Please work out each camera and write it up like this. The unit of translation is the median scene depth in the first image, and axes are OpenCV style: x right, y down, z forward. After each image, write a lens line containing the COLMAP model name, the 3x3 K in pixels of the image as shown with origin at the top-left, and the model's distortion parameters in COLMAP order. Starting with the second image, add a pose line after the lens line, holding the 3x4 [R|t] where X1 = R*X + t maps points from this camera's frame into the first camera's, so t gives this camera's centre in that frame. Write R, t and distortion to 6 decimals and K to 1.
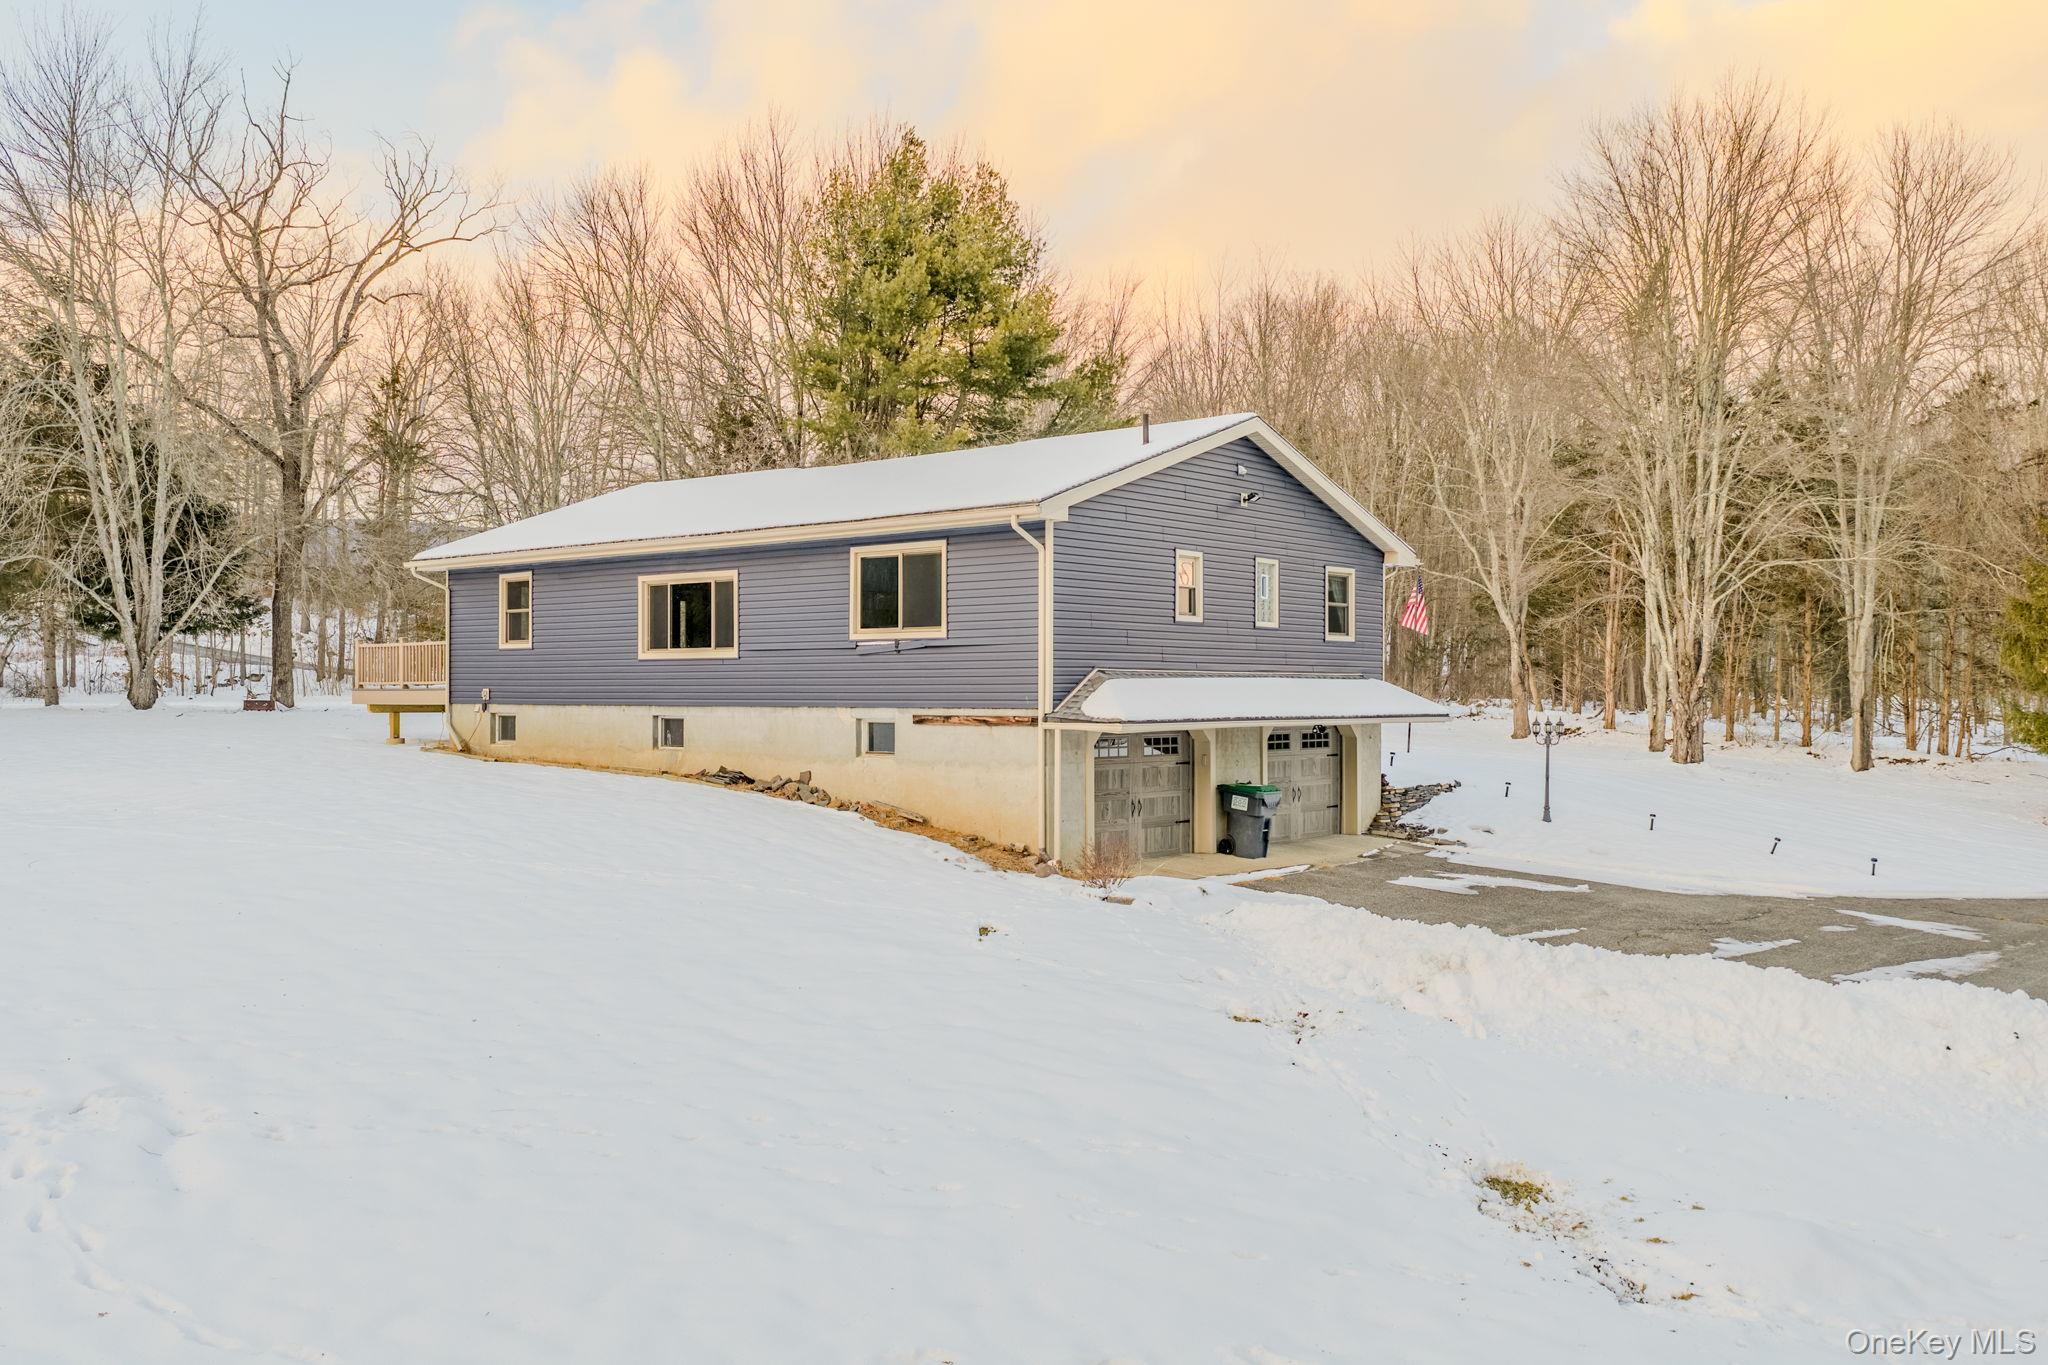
lens RADIAL K [[1696.0, 0, 1019.0], [0, 1696.0, 689.6], [0, 0, 1]] dist [0.020092, 0.001734]
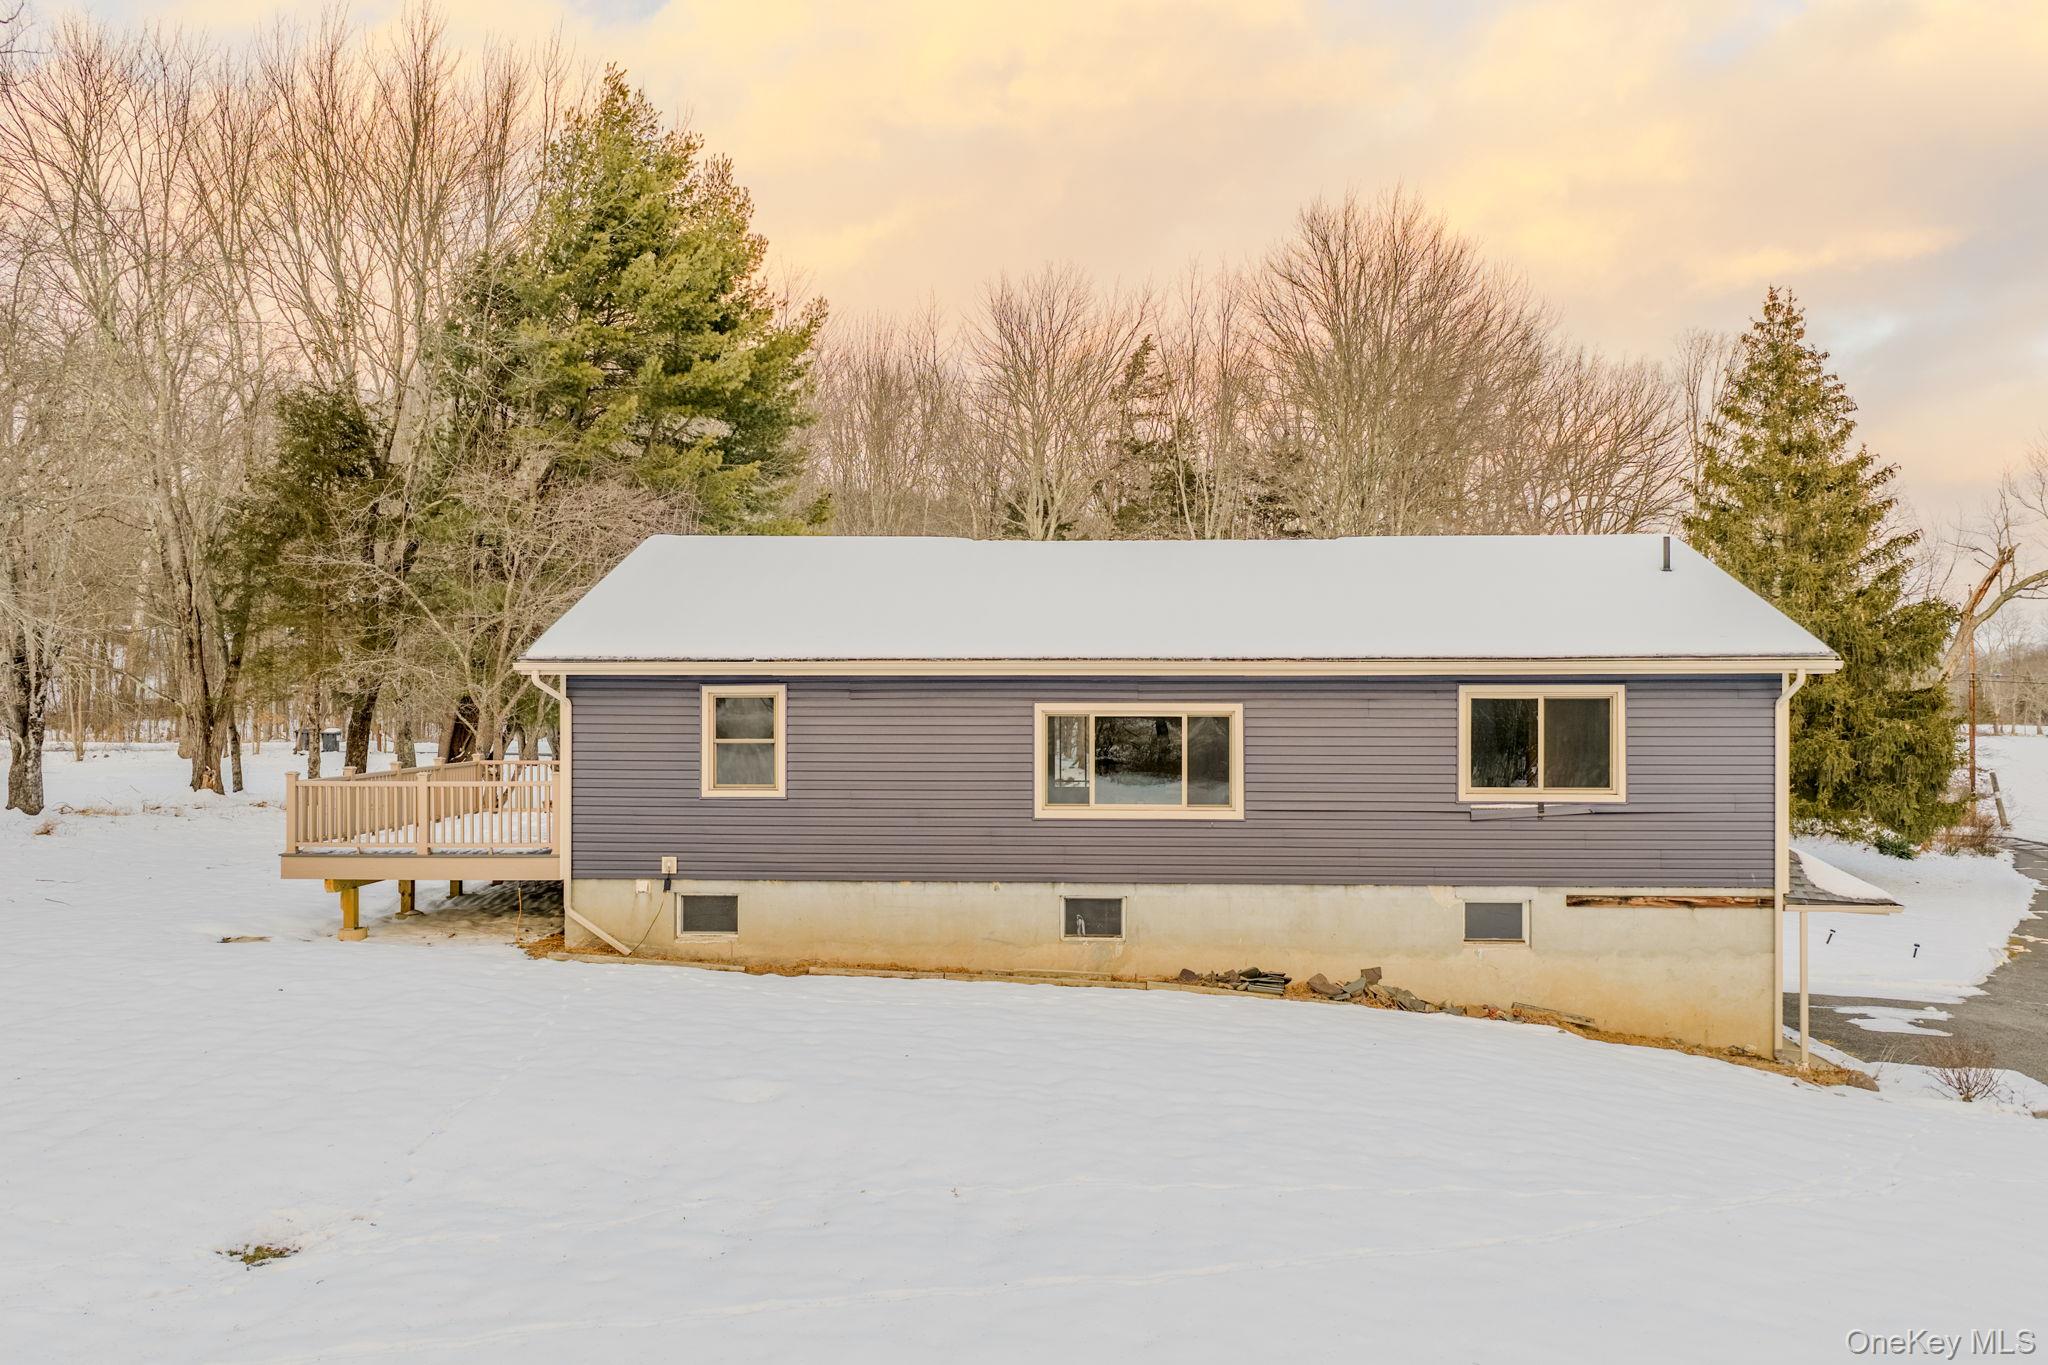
lens RADIAL K [[1696.0, 0, 1032.7], [0, 1696.0, 683.9], [0, 0, 1]] dist [0.020092, 0.001734]
pose [[0.808865, 0.004575, 0.587977, -0.721024], [-0.000067, 0.999970, -0.007689, -0.077097], [-0.587995, 0.006179, 0.808841, 0.468058]]
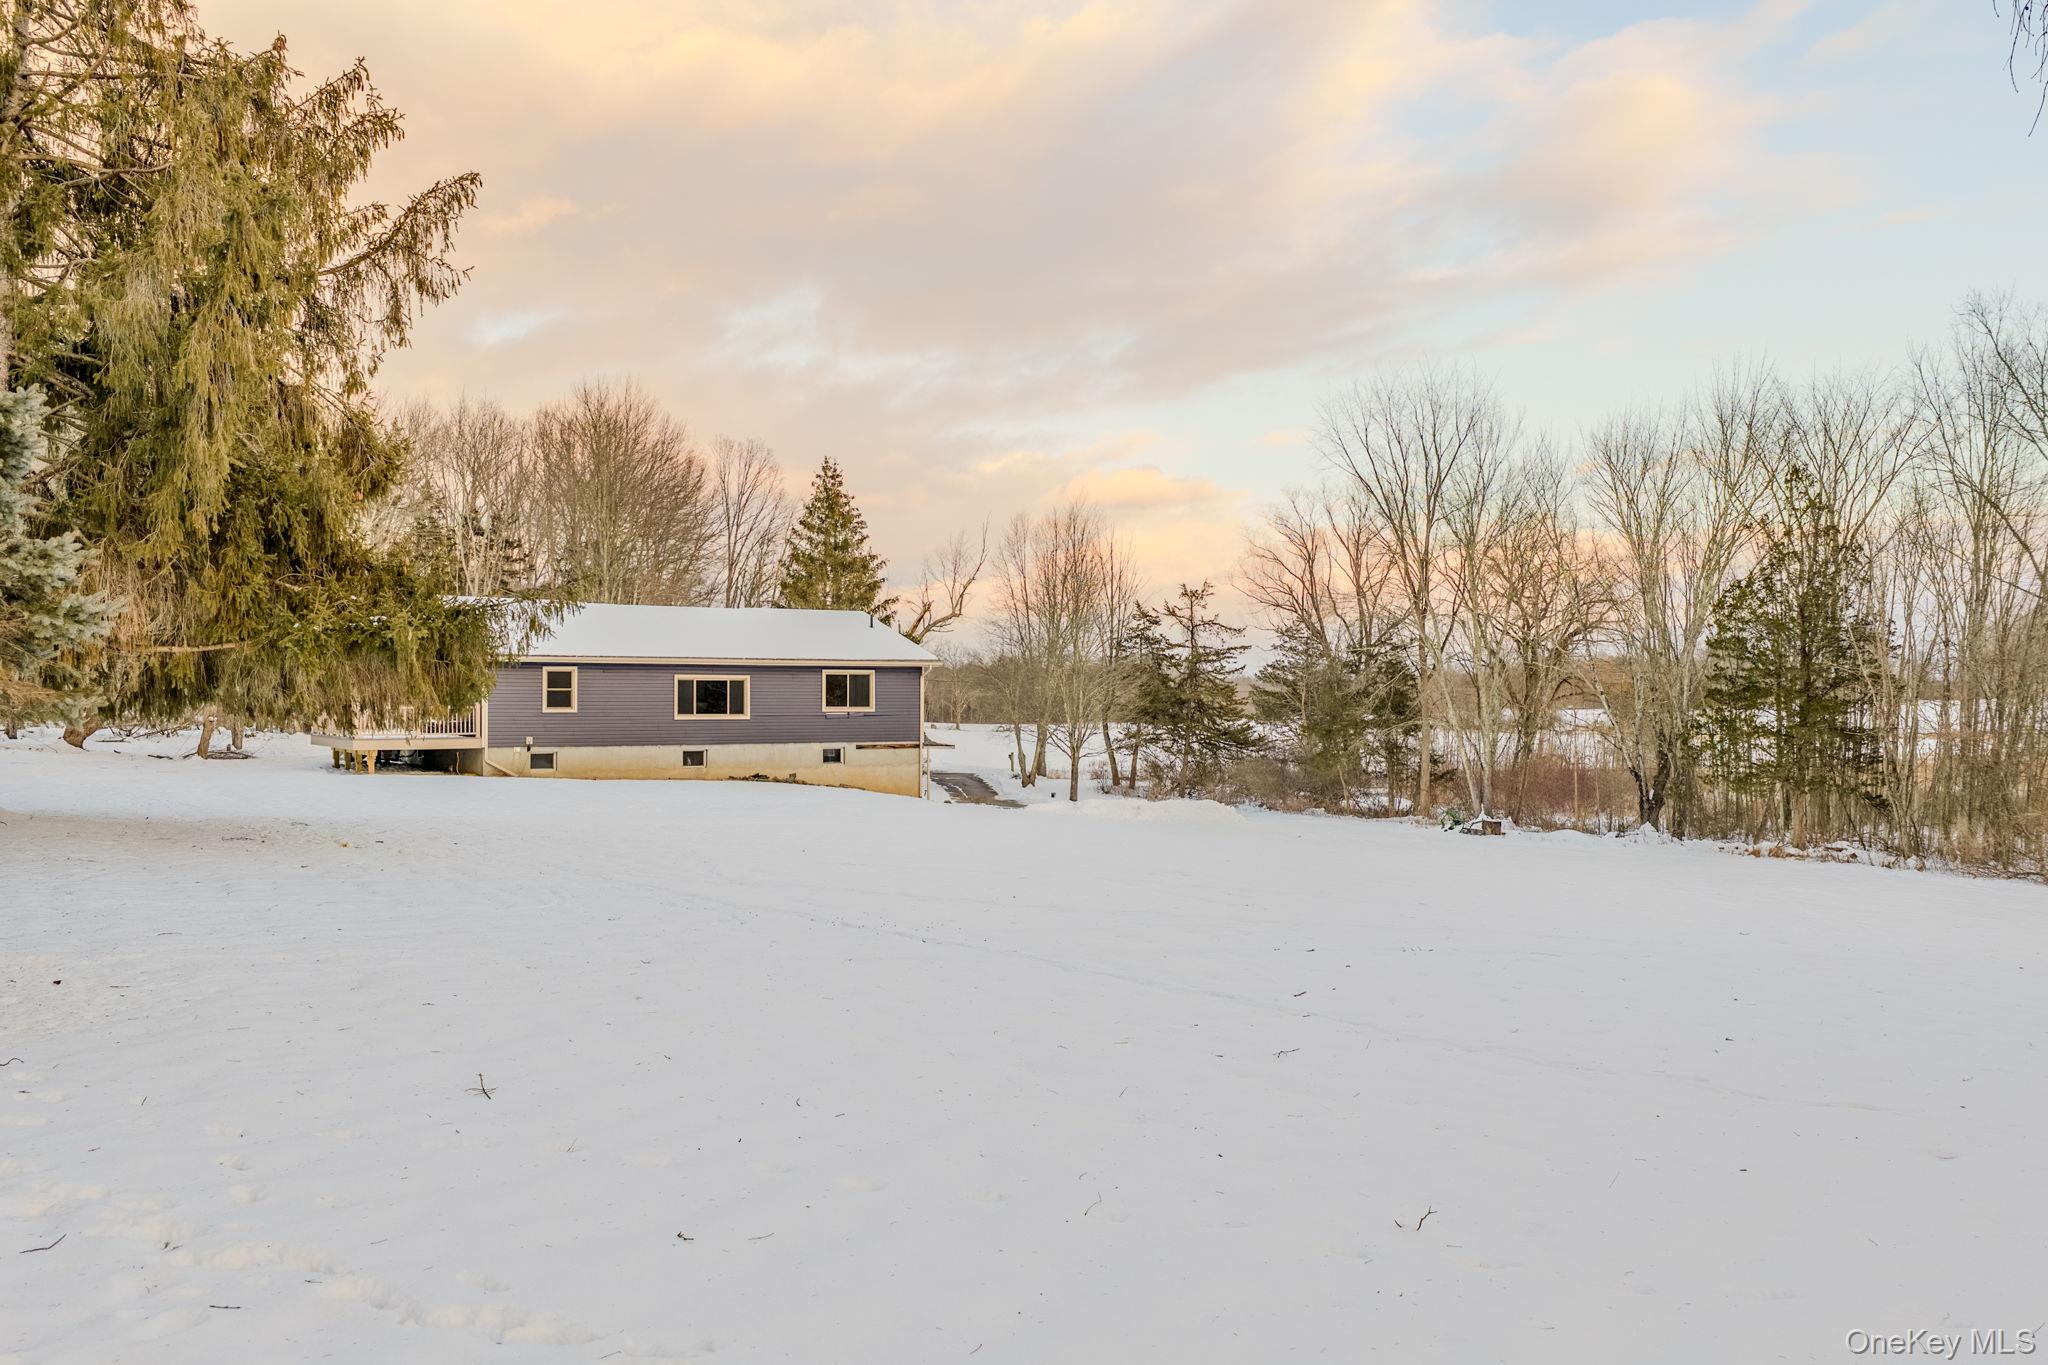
lens RADIAL K [[1696.0, 0, 1027.3], [0, 1696.0, 685.0], [0, 0, 1]] dist [0.020092, 0.001734]
pose [[0.311295, 0.008697, 0.950274, -2.074161], [0.000108, 0.999958, -0.009187, -0.043006], [-0.950313, 0.002963, 0.311281, 0.066153]]
